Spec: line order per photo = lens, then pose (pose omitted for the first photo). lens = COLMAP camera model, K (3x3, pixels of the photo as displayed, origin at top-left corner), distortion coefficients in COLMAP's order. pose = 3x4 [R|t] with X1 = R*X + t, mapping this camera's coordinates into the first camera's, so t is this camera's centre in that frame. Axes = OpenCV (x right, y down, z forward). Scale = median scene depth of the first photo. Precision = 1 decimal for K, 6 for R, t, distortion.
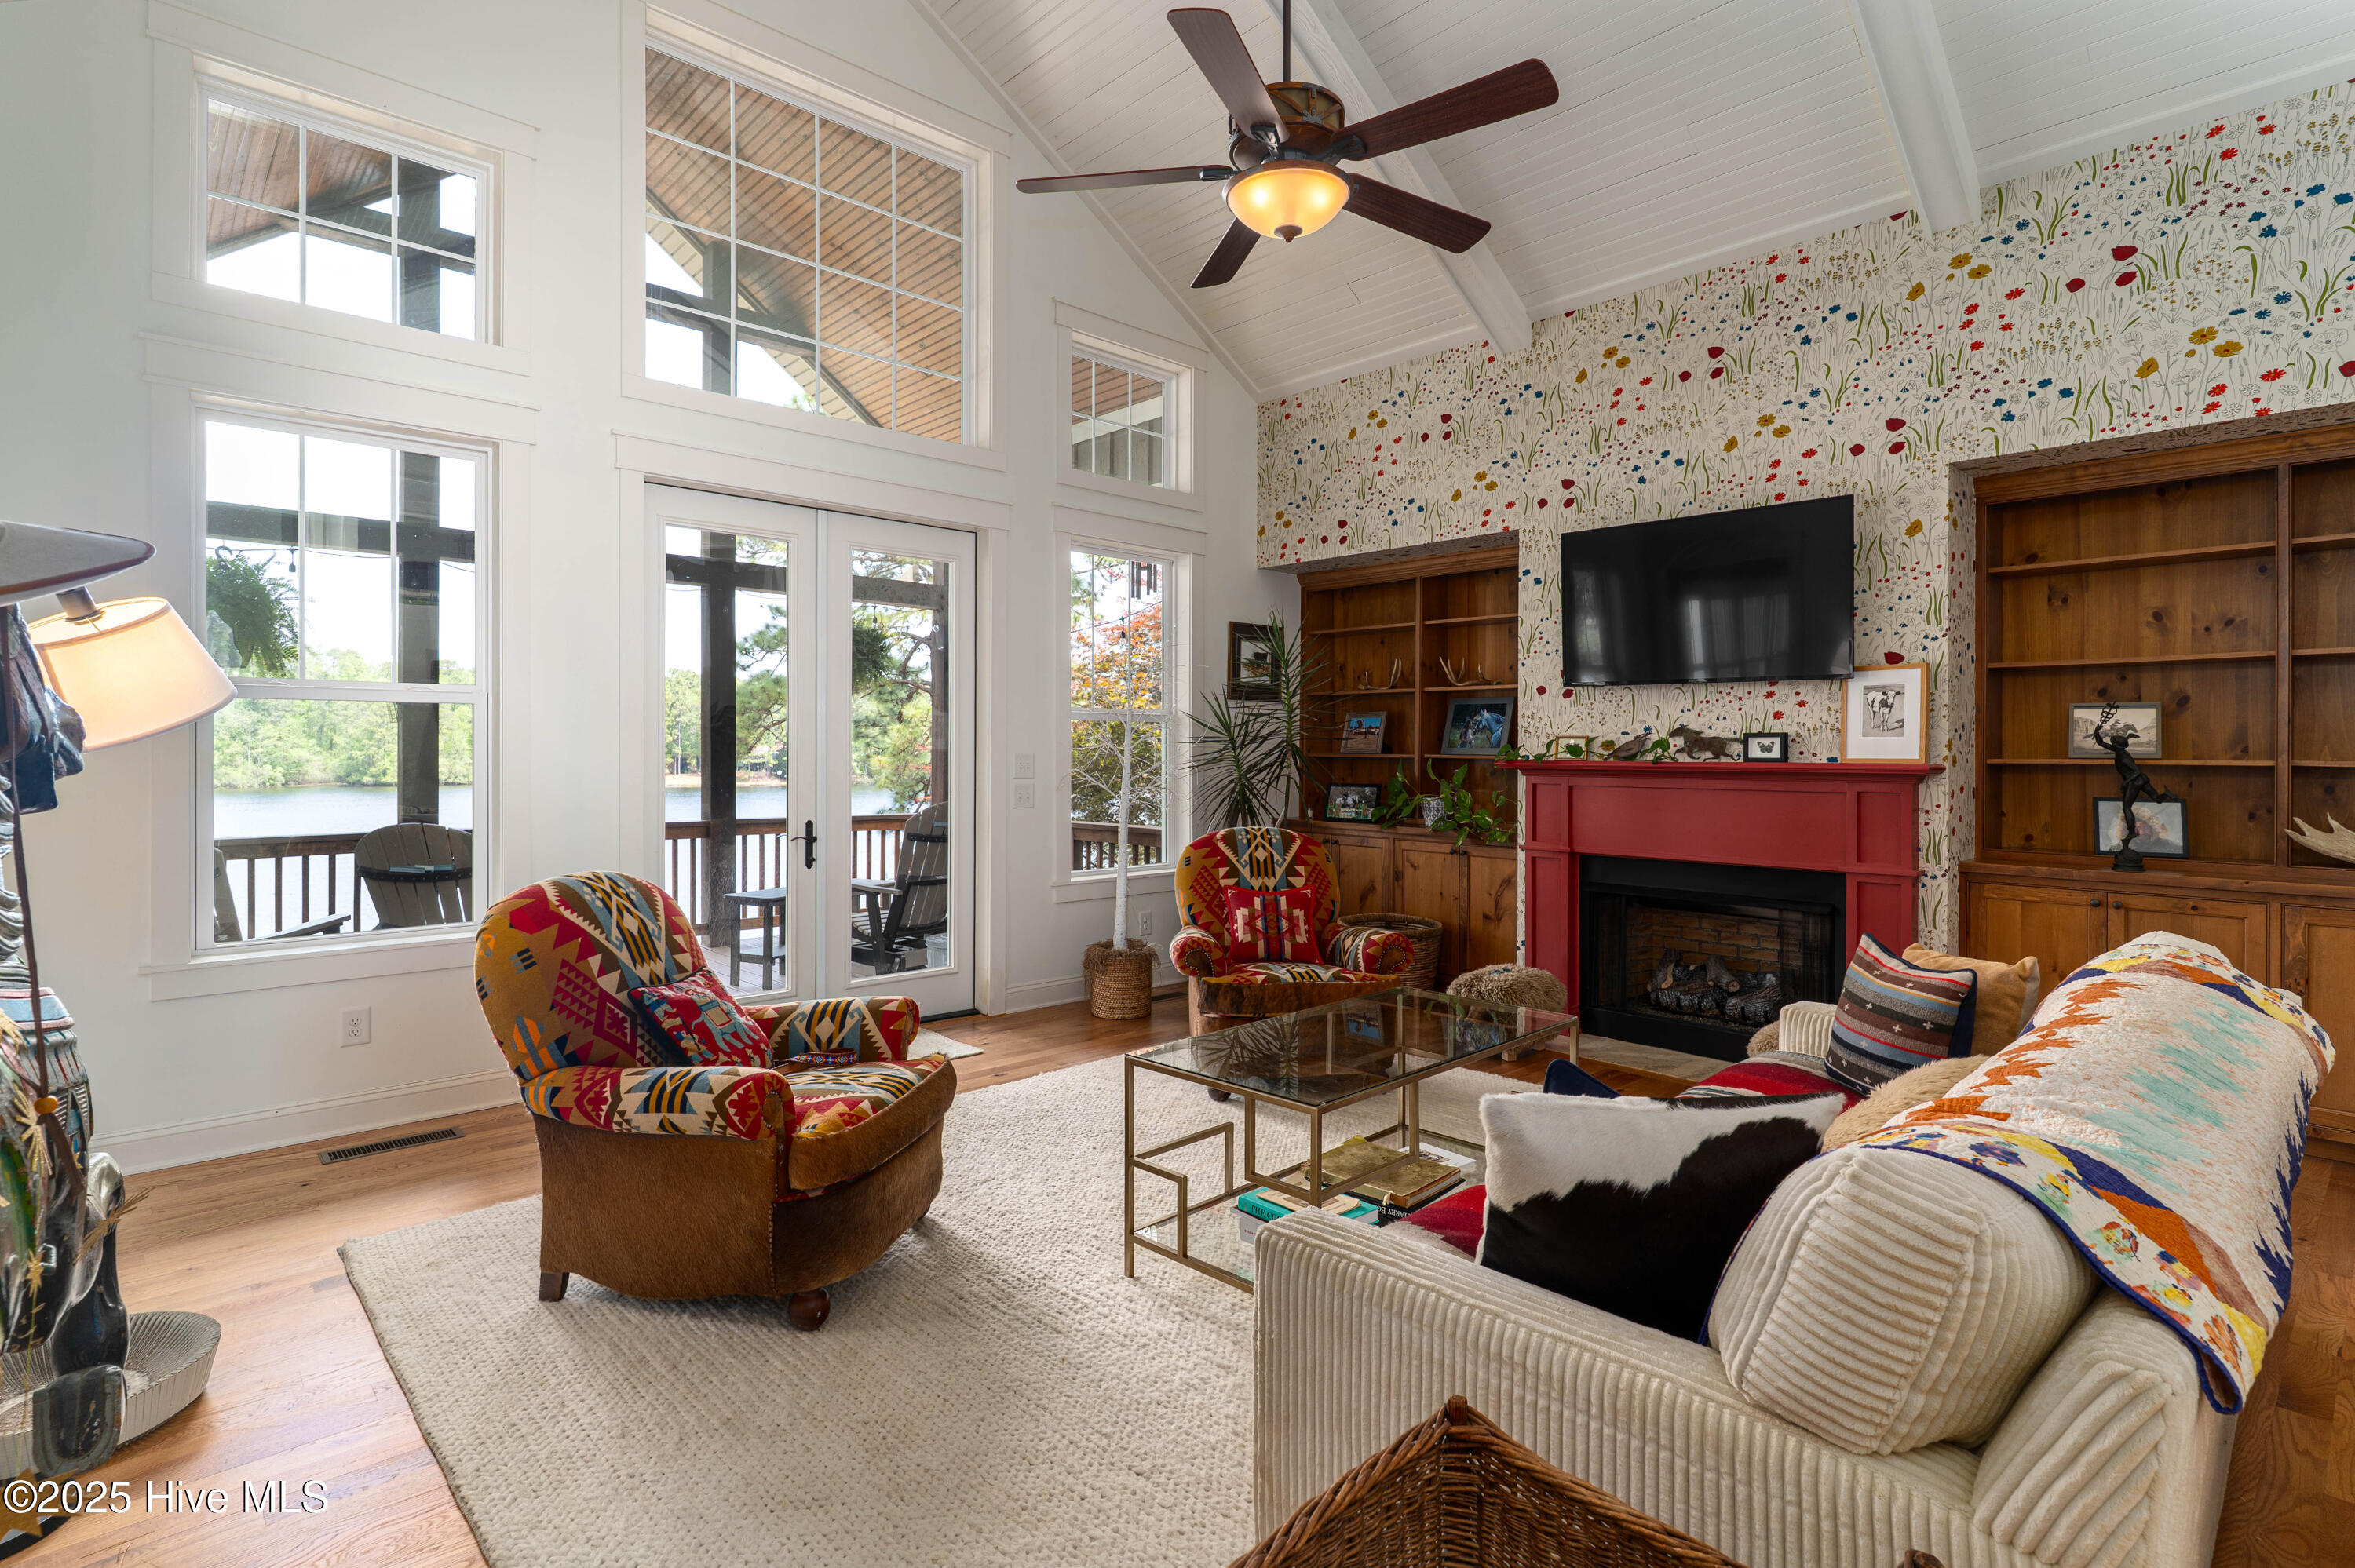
lens RADIAL K [[1224.4, 0, 1177.5], [0, 1224.4, 784.0], [0, 0, 1]] dist [-0.004892, -0.002009]
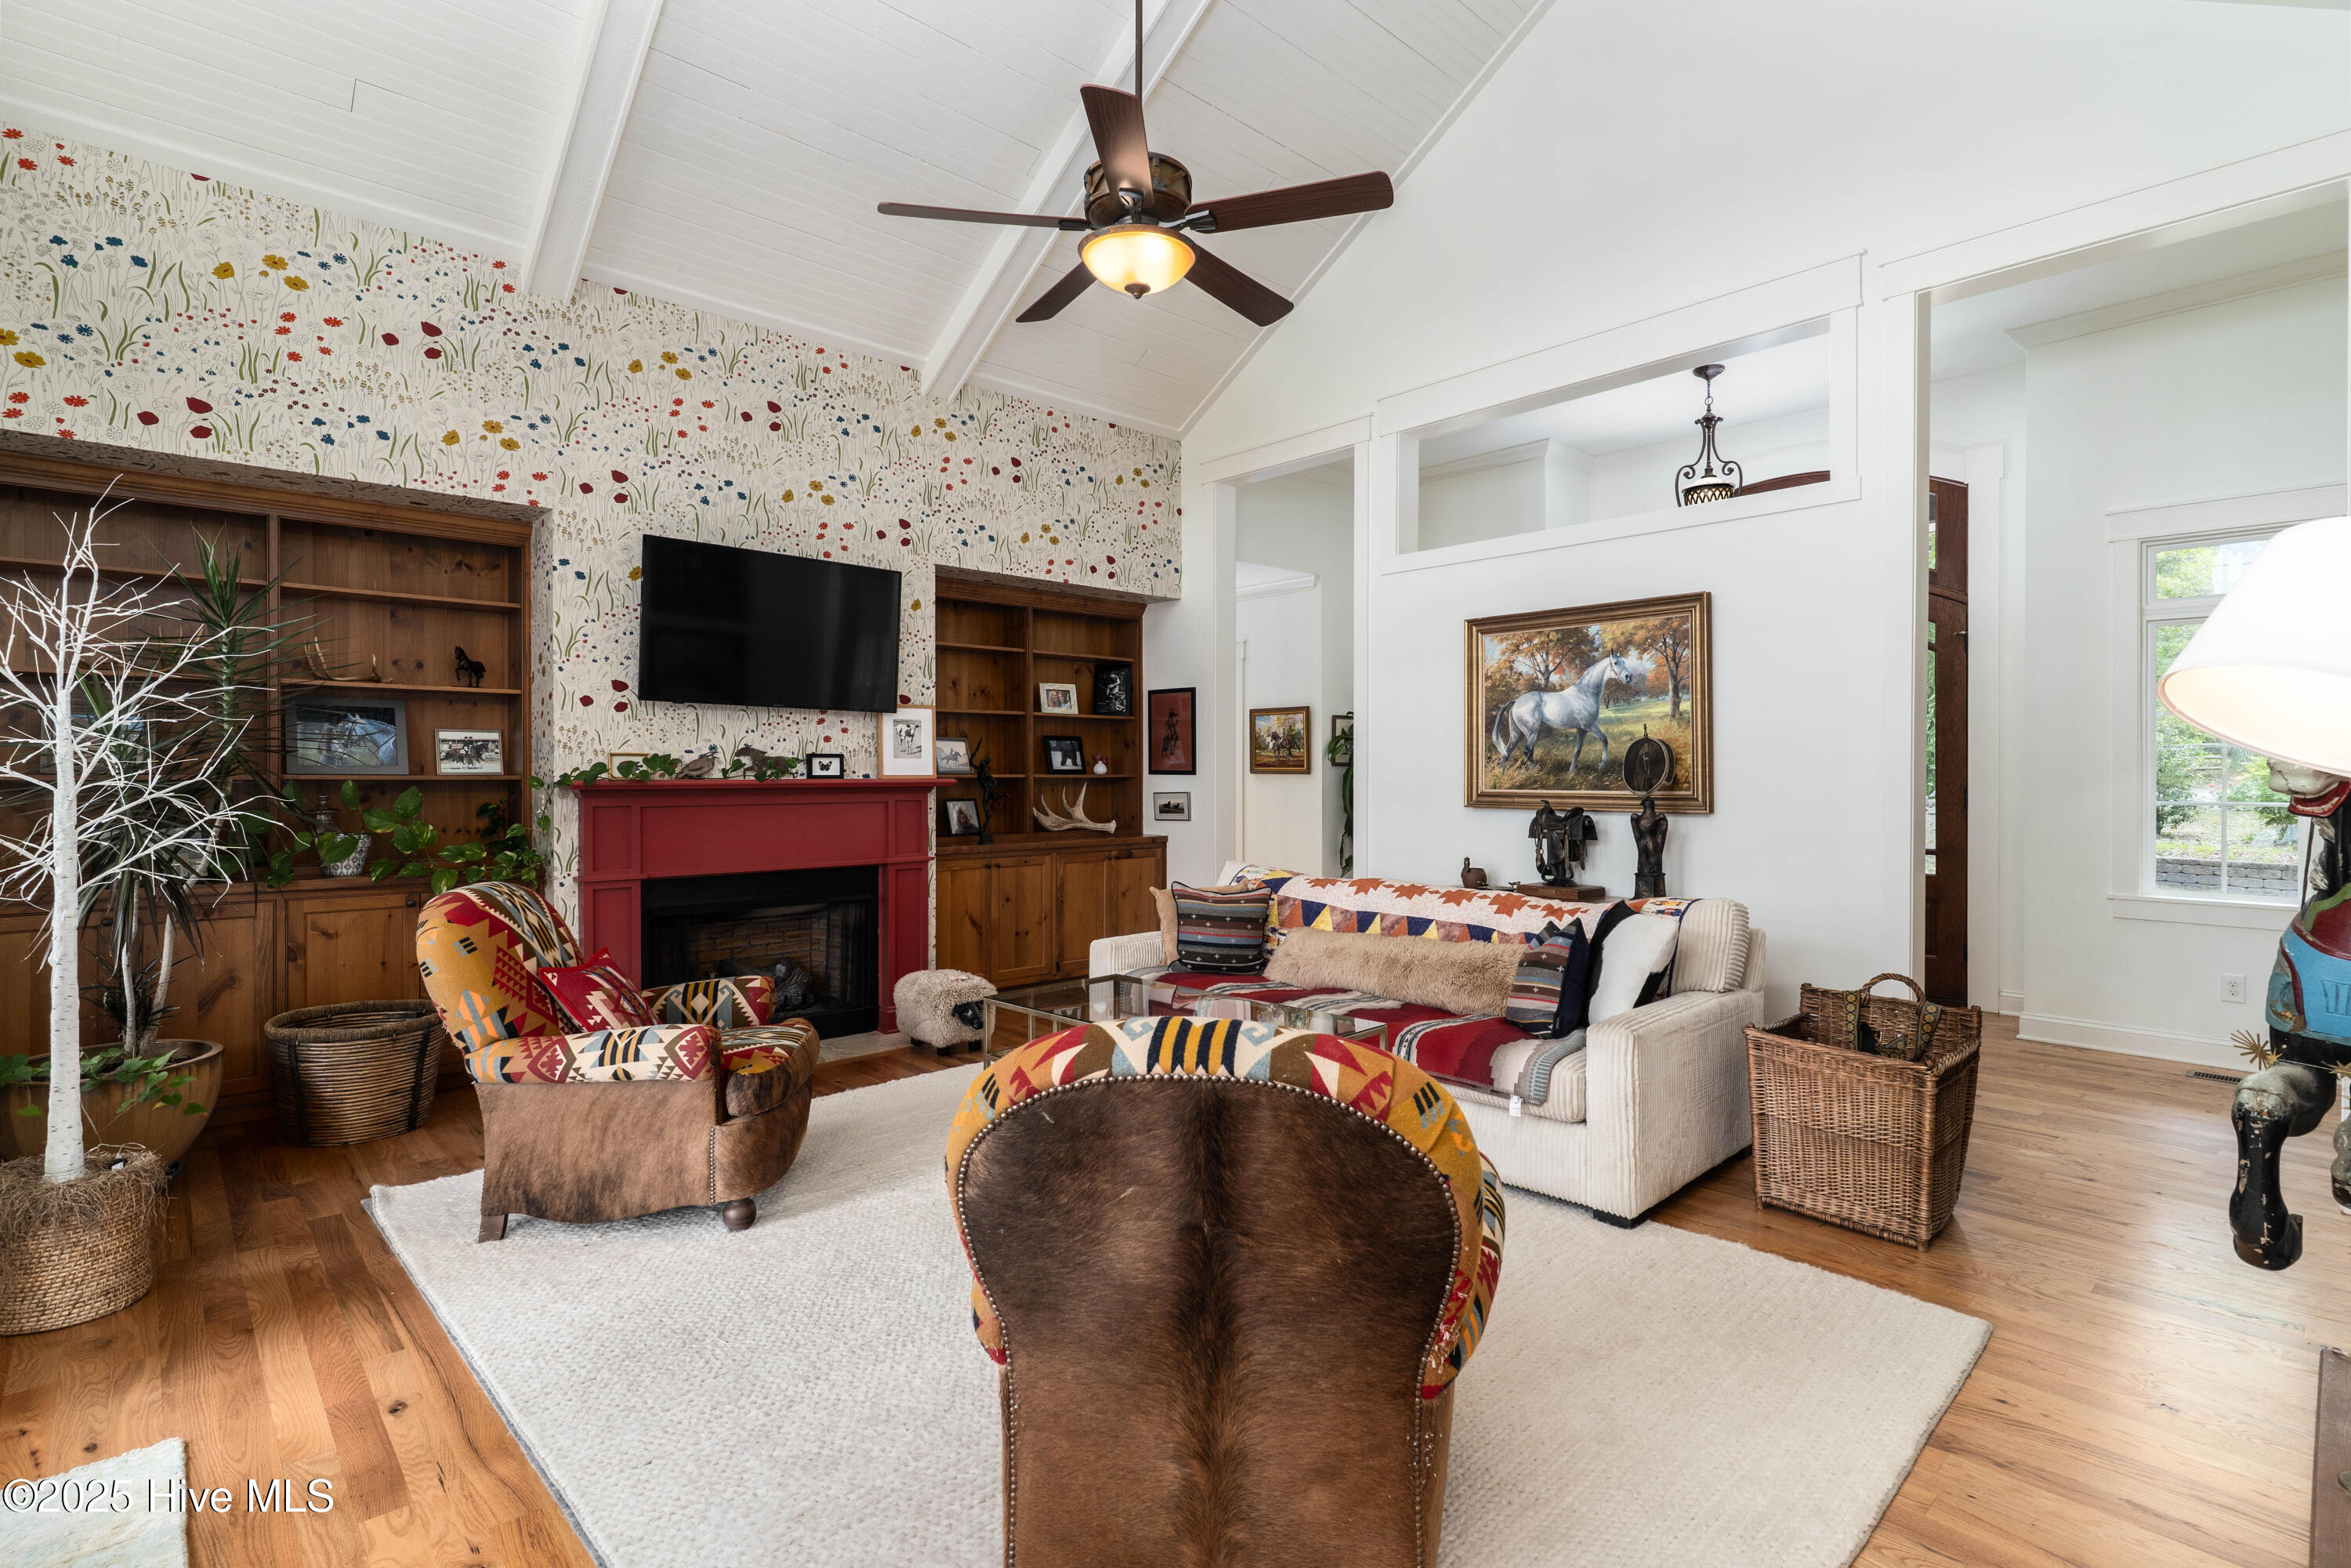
lens RADIAL K [[1108.9, 0, 1175.5], [0, 1108.9, 784.0], [0, 0, 1]] dist [0.002237, 0.000736]
pose [[-0.024979, -0.017089, 0.999542, -0.555883], [0.024481, 0.999544, 0.017701, -0.022104], [-0.999388, 0.024912, -0.024549, 0.648807]]
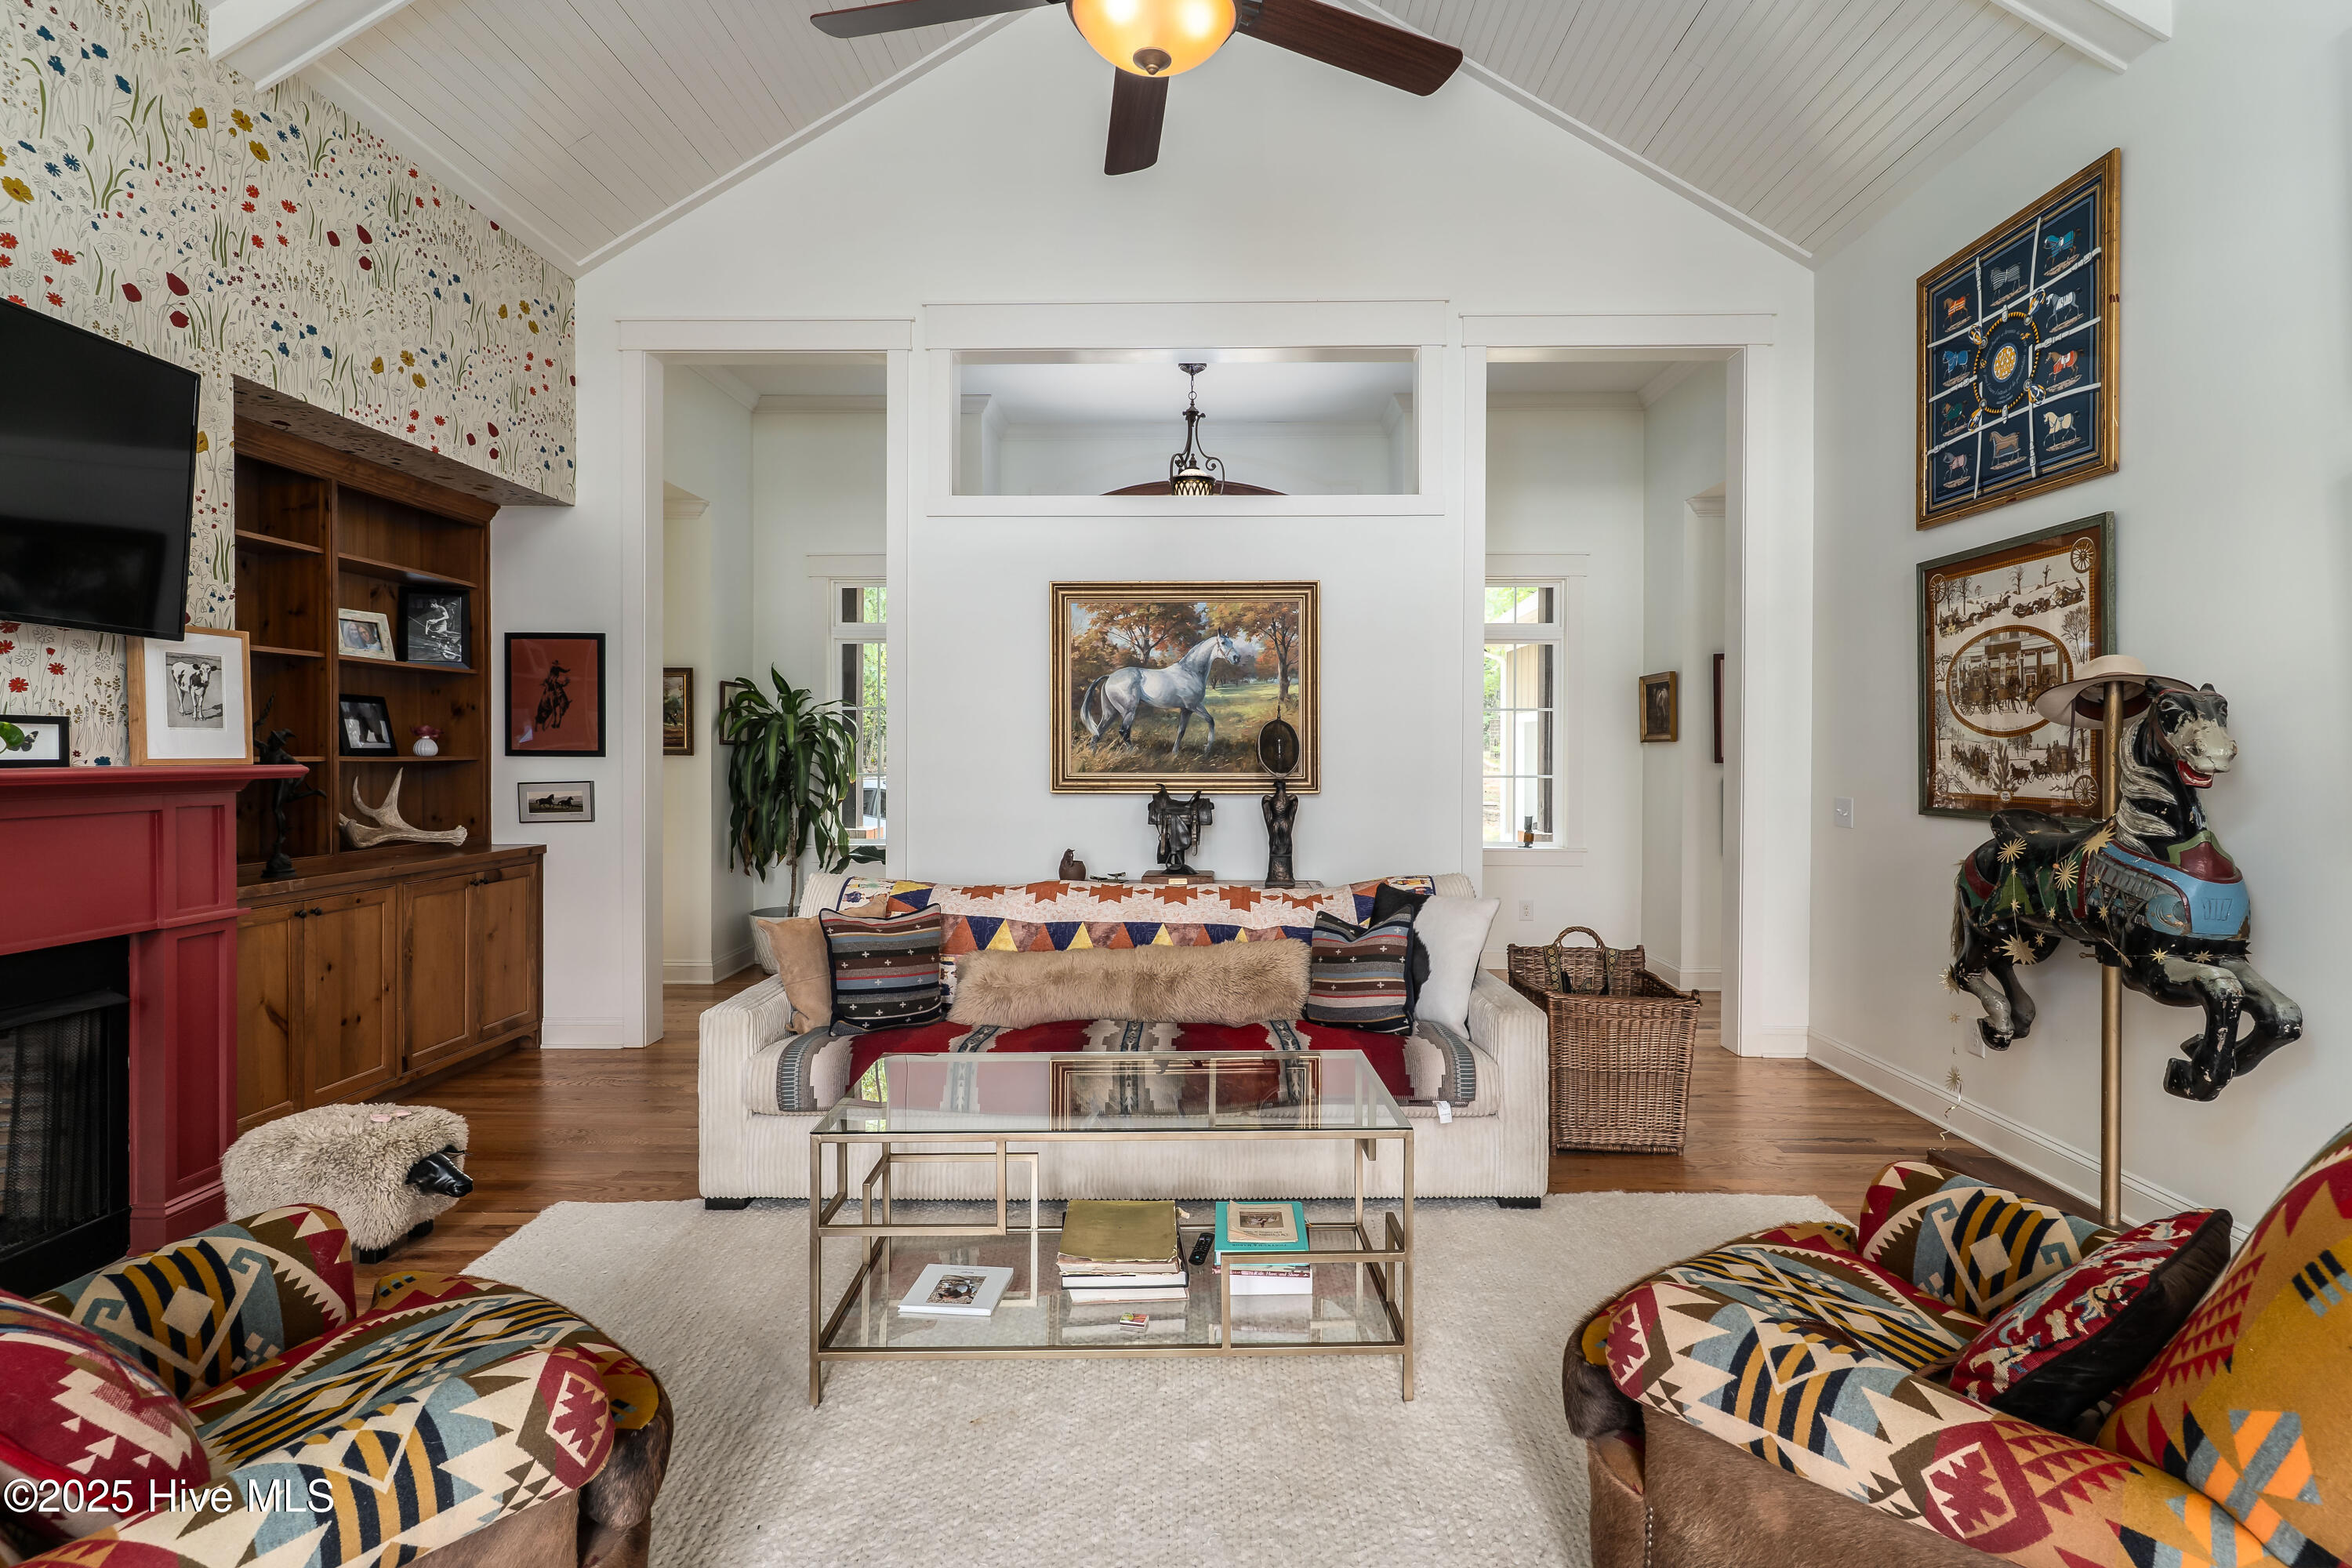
lens RADIAL K [[1135.9, 0, 1195.0], [0, 1135.9, 765.9], [0, 0, 1]] dist [0.001536, 0.000280]
pose [[-0.734311, -0.015671, 0.678632, -0.258697], [0.010729, 0.999341, 0.034685, -0.029165], [-0.678728, 0.032750, -0.733659, 0.956676]]
